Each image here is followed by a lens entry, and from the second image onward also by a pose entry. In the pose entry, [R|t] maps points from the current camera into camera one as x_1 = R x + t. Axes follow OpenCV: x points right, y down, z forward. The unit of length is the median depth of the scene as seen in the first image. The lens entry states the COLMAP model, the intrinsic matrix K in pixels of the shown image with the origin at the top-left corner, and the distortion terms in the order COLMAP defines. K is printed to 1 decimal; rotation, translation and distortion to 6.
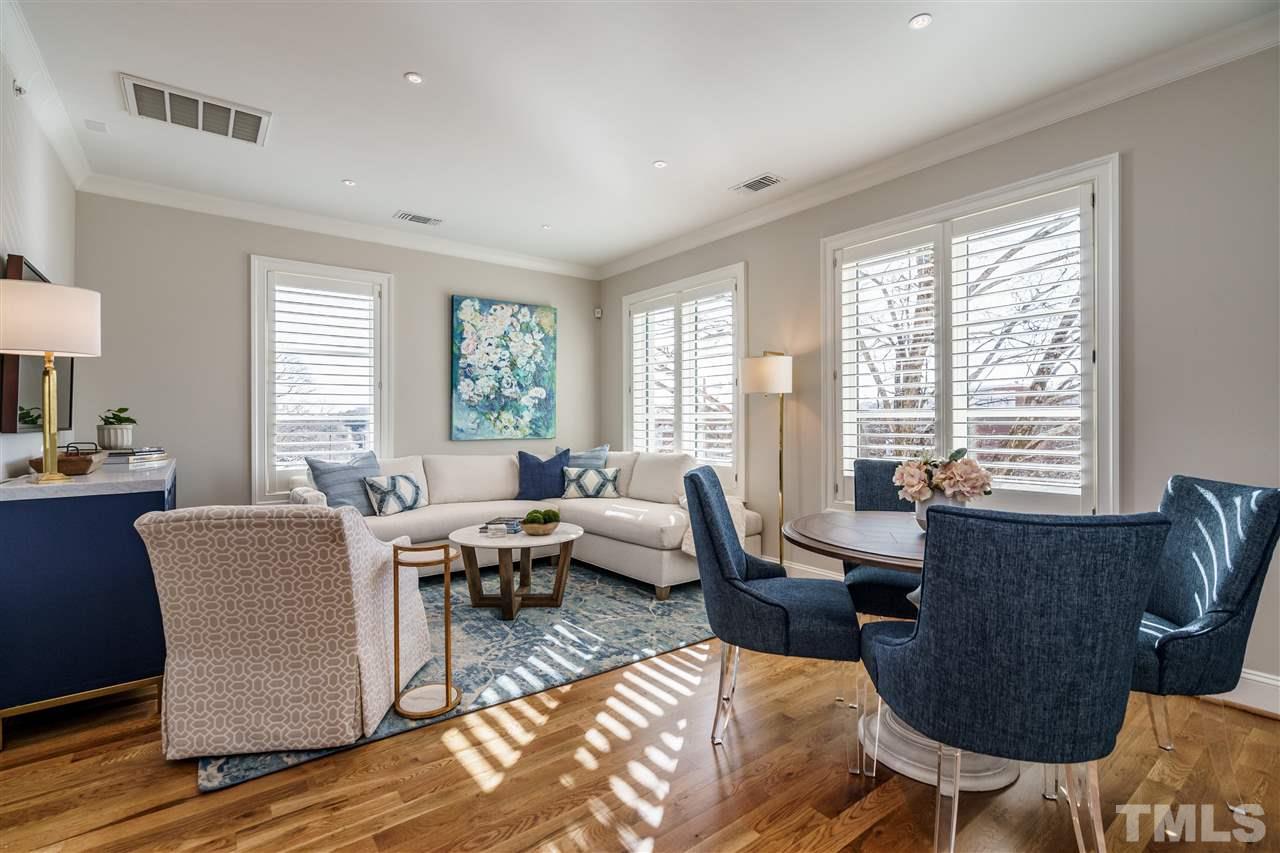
lens RADIAL K [[580.2, 0, 638.3], [0, 580.2, 420.4], [0, 0, 1]] dist [0.003364, 0.001393]
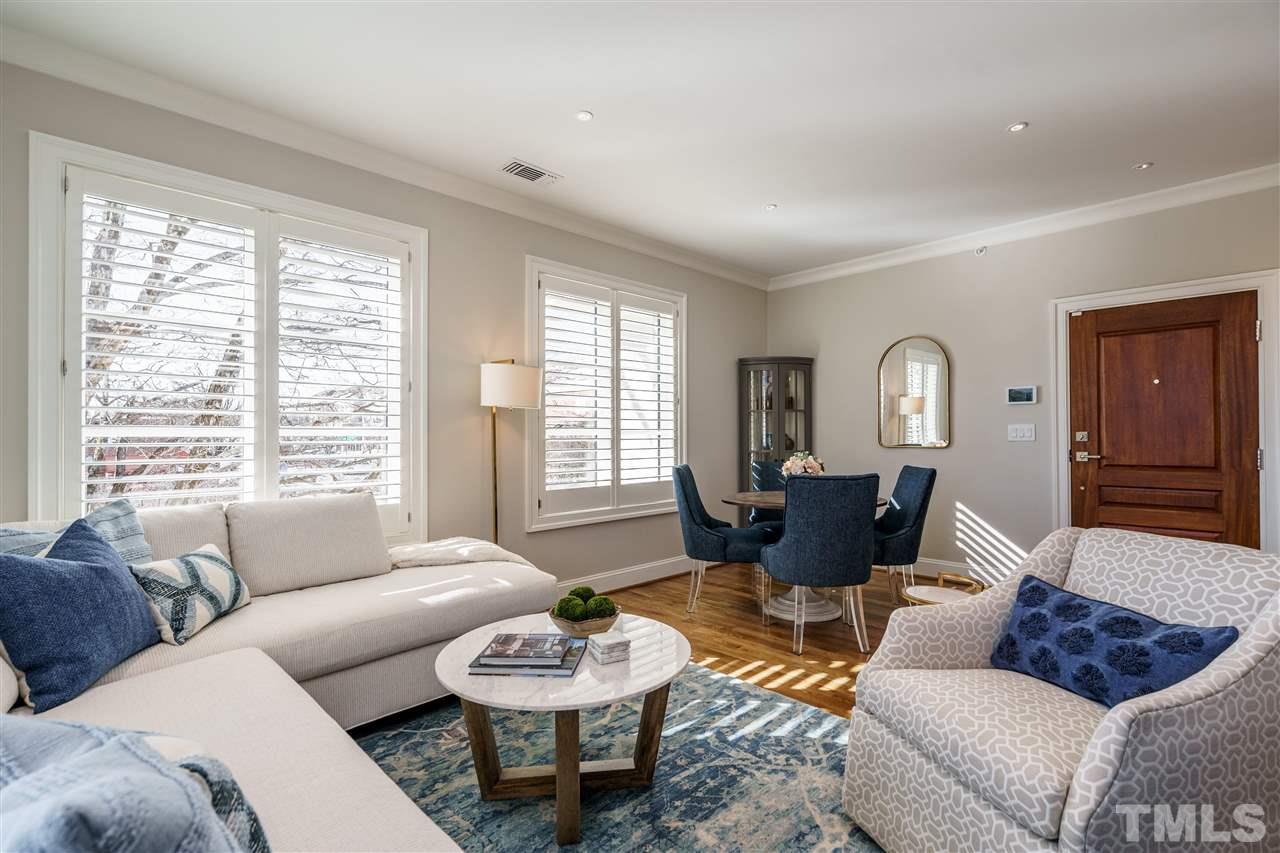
lens RADIAL K [[585.7, 0, 645.5], [0, 585.7, 434.8], [0, 0, 1]] dist [0.011837, 0.000404]
pose [[-0.129514, 0.006937, 0.991553, -0.533957], [0.006217, 0.999962, -0.006184, 0.001466], [-0.991558, 0.005364, -0.129552, 0.710913]]
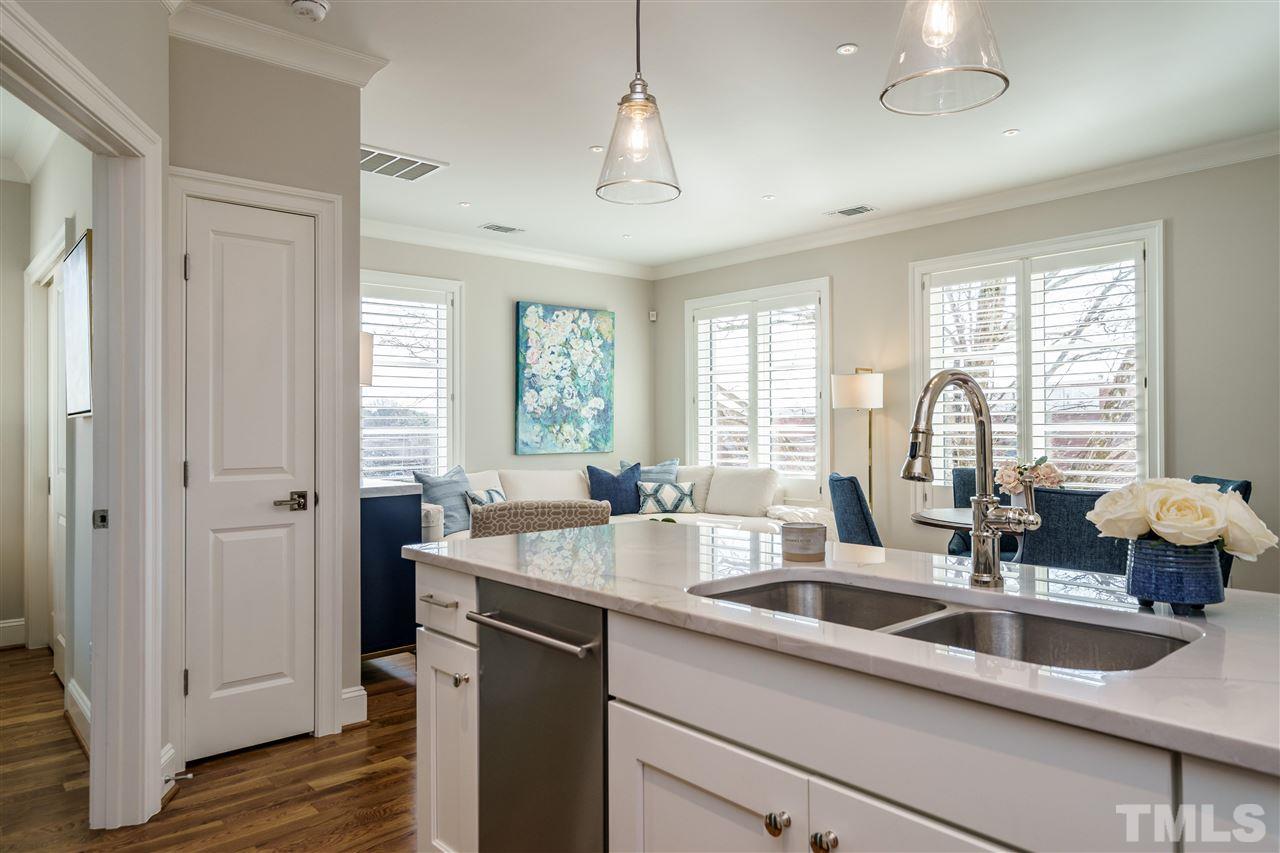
lens RADIAL K [[822.8, 0, 642.2], [0, 822.8, 423.1], [0, 0, 1]] dist [0.023226, -0.001588]
pose [[0.997452, -0.001759, 0.071325, -0.213943], [0.002200, 0.999979, -0.006108, -0.008458], [-0.071313, 0.006249, 0.997434, -0.357418]]
